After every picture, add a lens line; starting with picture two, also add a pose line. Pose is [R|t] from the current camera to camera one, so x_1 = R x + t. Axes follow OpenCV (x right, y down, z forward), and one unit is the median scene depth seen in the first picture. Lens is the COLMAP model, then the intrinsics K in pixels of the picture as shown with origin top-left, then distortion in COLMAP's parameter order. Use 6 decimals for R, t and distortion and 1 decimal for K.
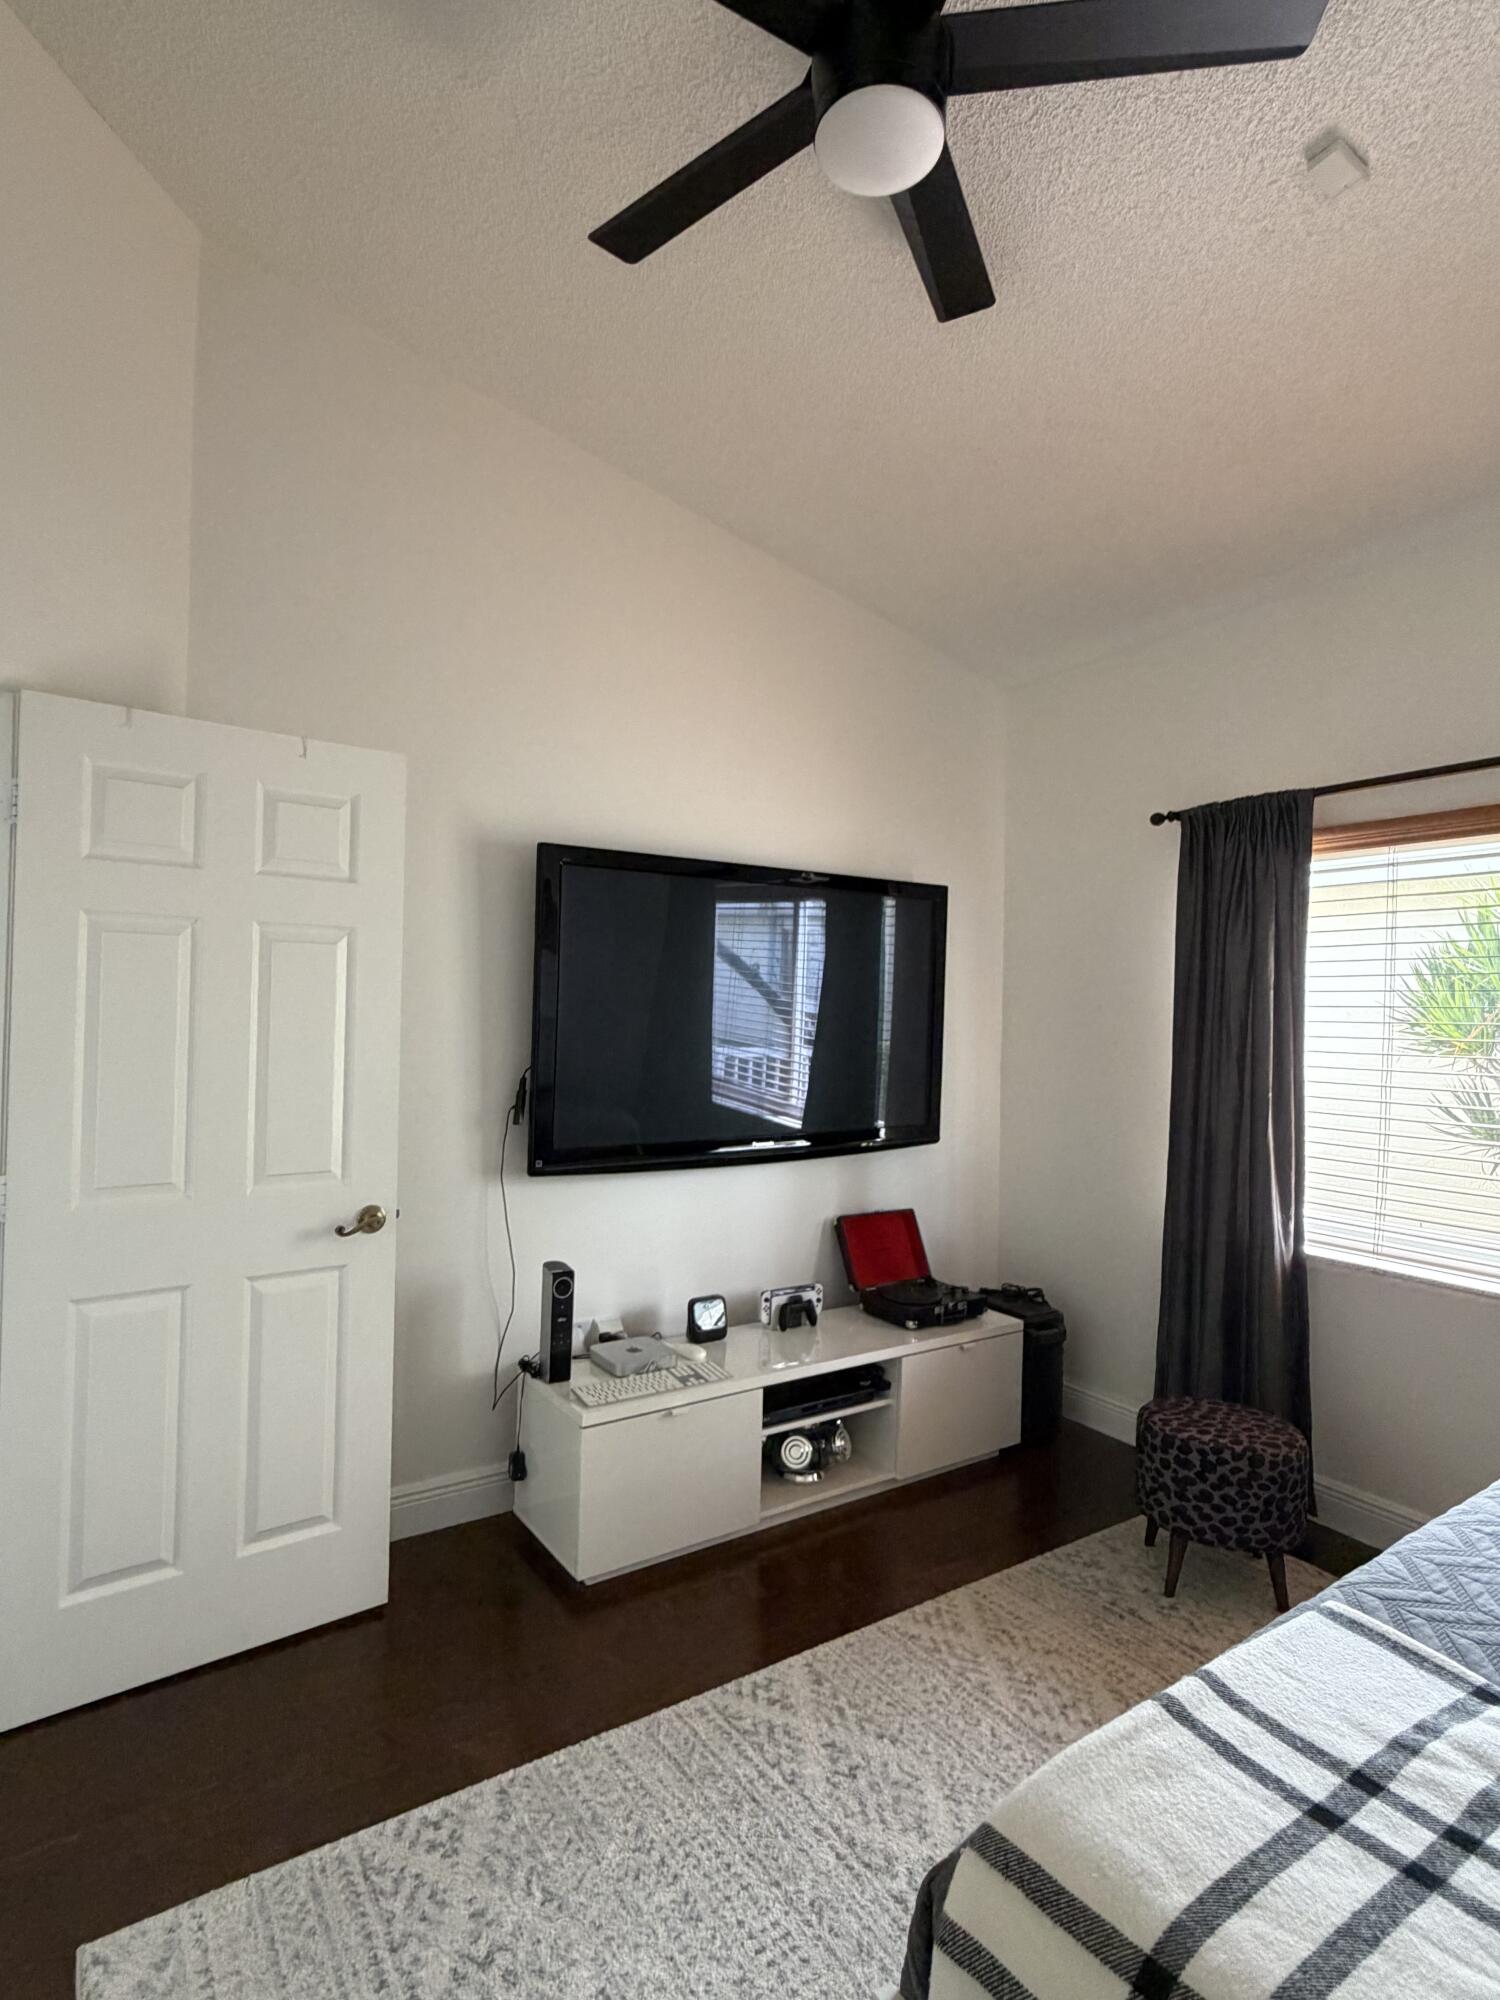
lens RADIAL K [[1031.8, 0, 753.0], [0, 1031.8, 1000.3], [0, 0, 1]] dist [-0.000948, 0.000724]
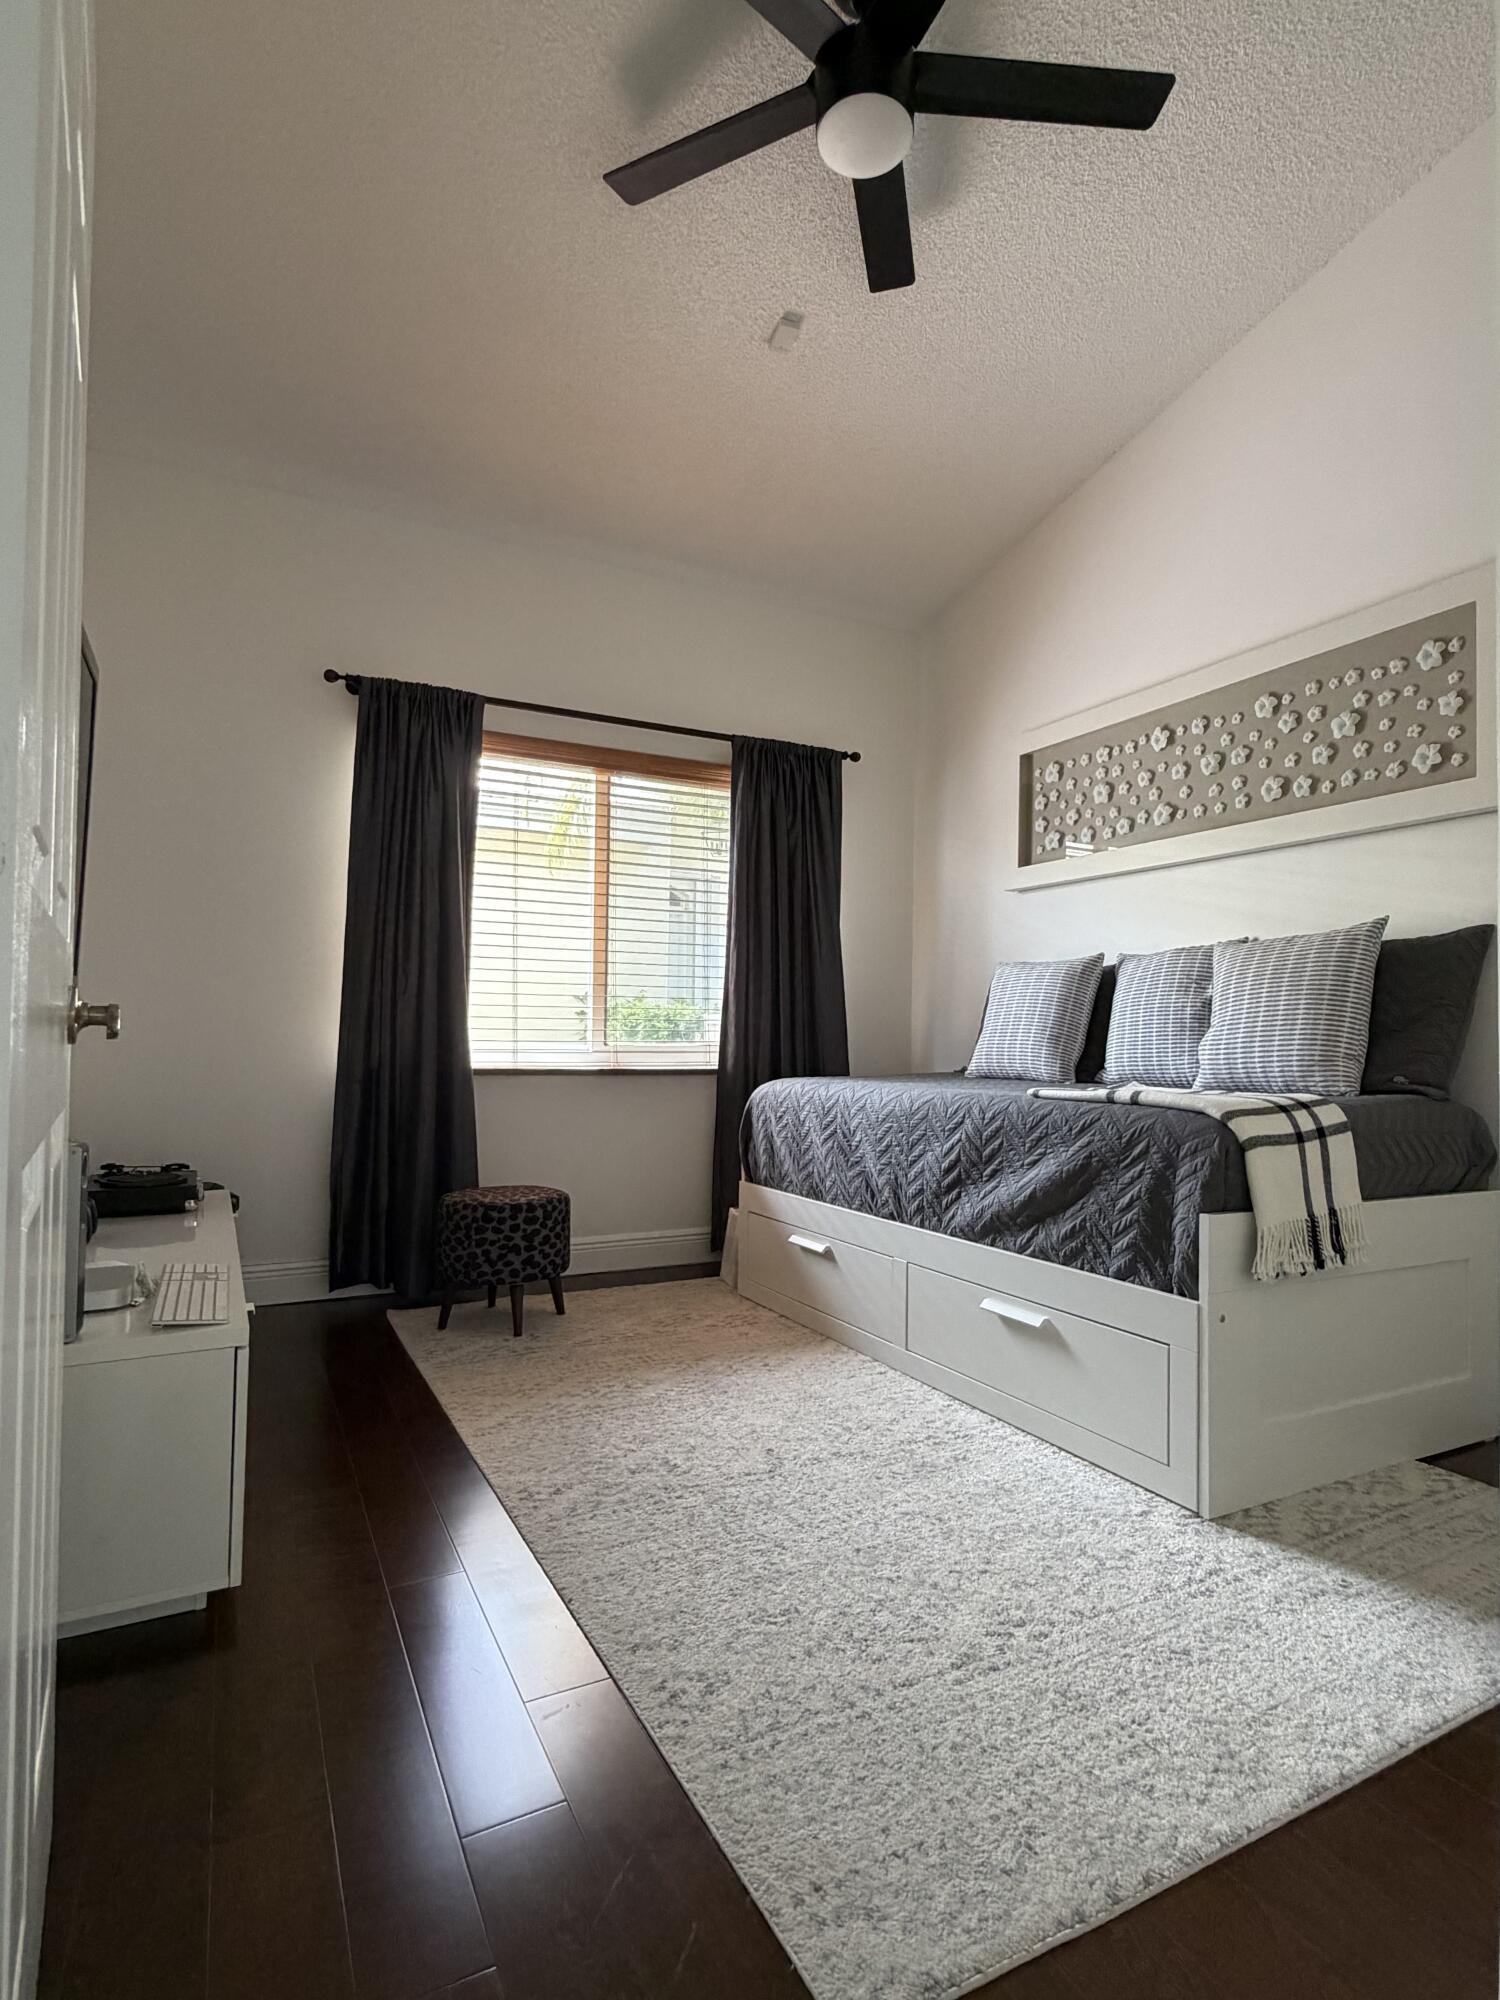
lens RADIAL K [[1031.8, 0, 753.0], [0, 1031.8, 1000.3], [0, 0, 1]] dist [-0.000948, 0.000724]
pose [[0.117633, 0.008493, 0.993021, -0.765535], [-0.022039, 0.999739, -0.005939, 0.190479], [-0.992813, -0.021187, 0.117789, 0.601149]]
